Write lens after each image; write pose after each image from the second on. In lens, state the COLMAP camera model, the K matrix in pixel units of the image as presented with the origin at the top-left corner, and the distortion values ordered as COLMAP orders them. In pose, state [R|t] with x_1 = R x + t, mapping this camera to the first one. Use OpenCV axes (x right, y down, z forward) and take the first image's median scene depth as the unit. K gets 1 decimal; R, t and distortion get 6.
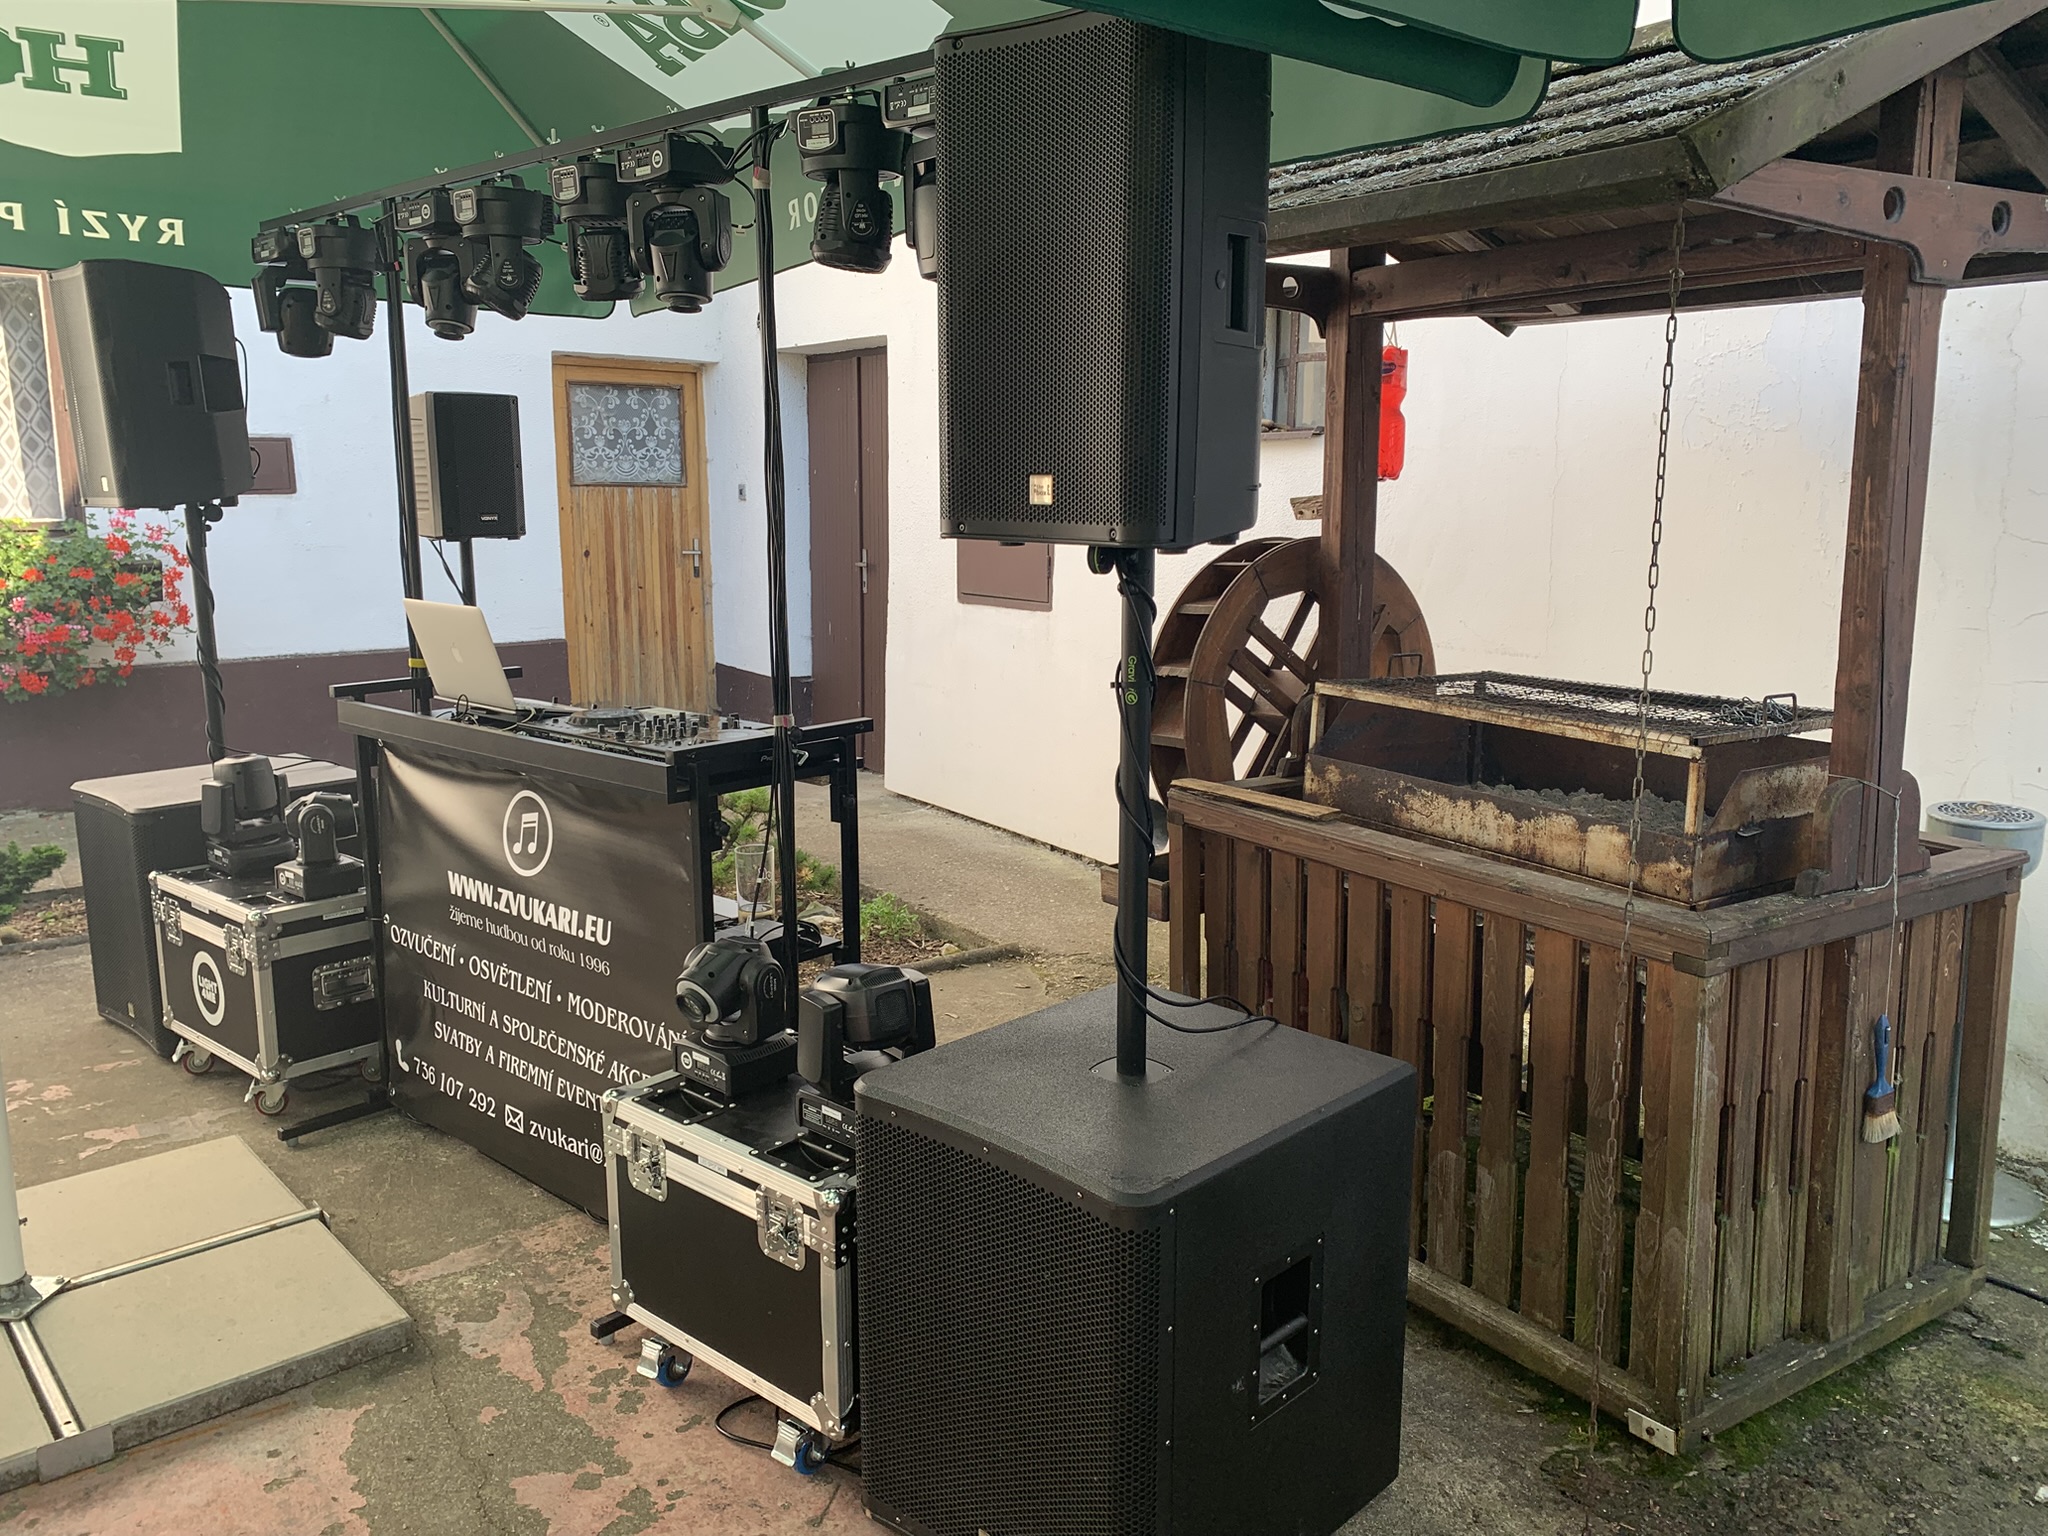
lens RADIAL K [[1558.0, 0, 1024.5], [0, 1558.0, 761.5], [0, 0, 1]] dist [-0.002447, -0.000356]
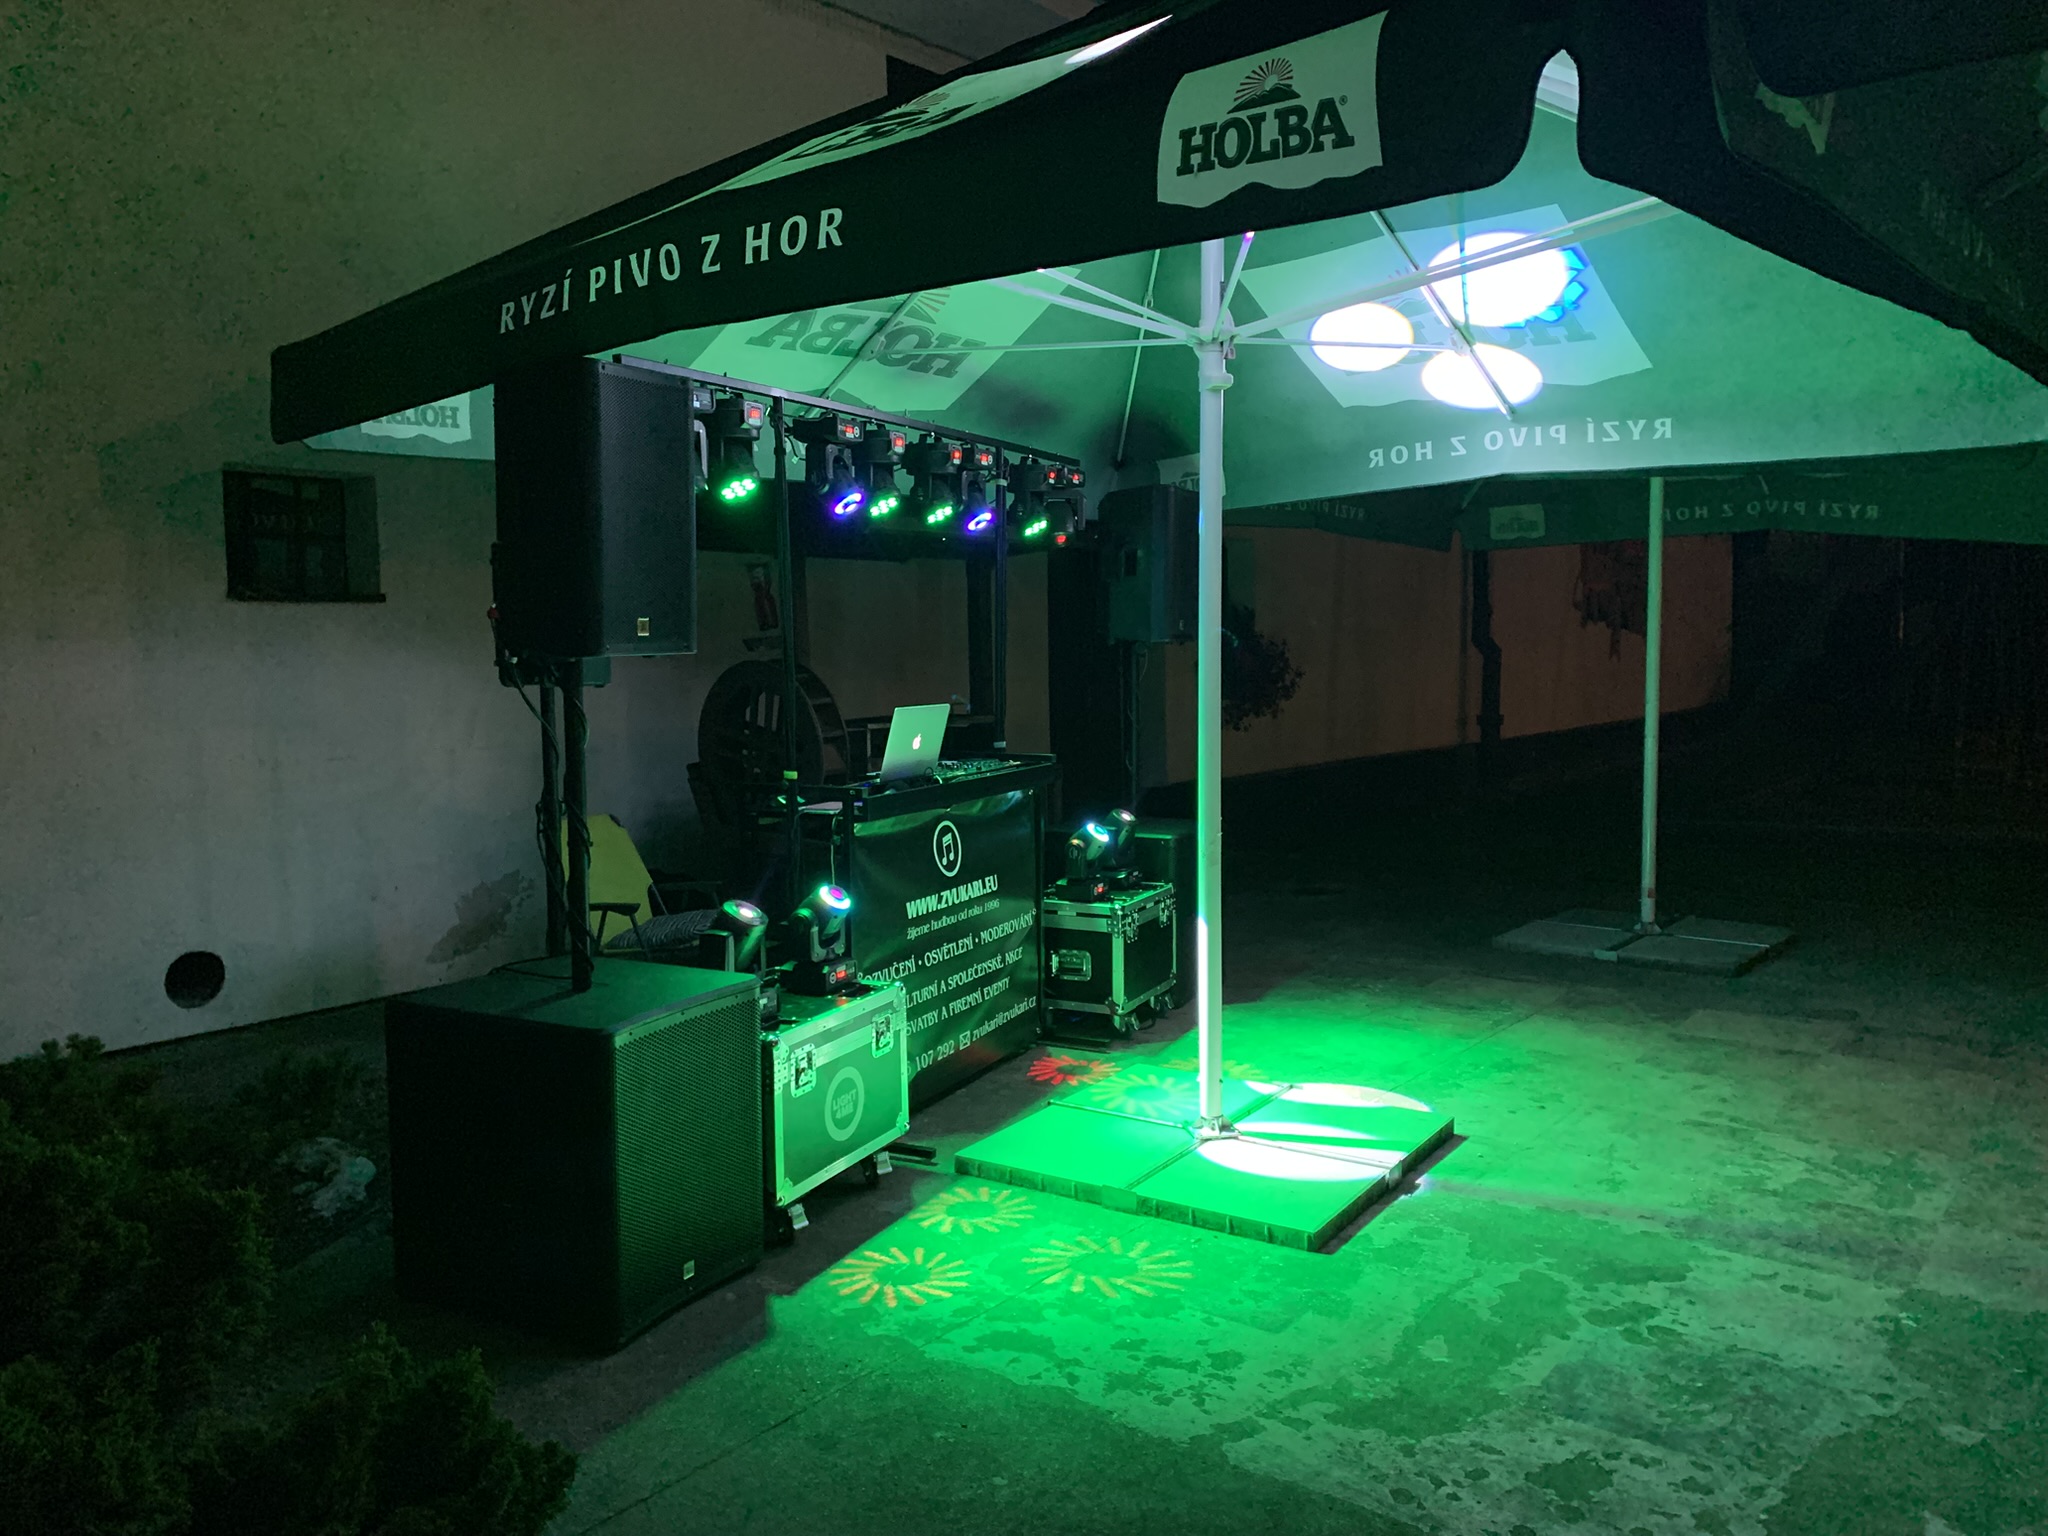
lens RADIAL K [[1558.0, 0, 1023.9], [0, 1558.0, 765.5], [0, 0, 1]] dist [-0.002447, -0.000356]
pose [[-0.291323, -0.068988, 0.954134, -1.813402], [0.175261, 0.976666, 0.124129, -0.213056], [-0.940433, 0.203384, -0.272435, 1.338838]]
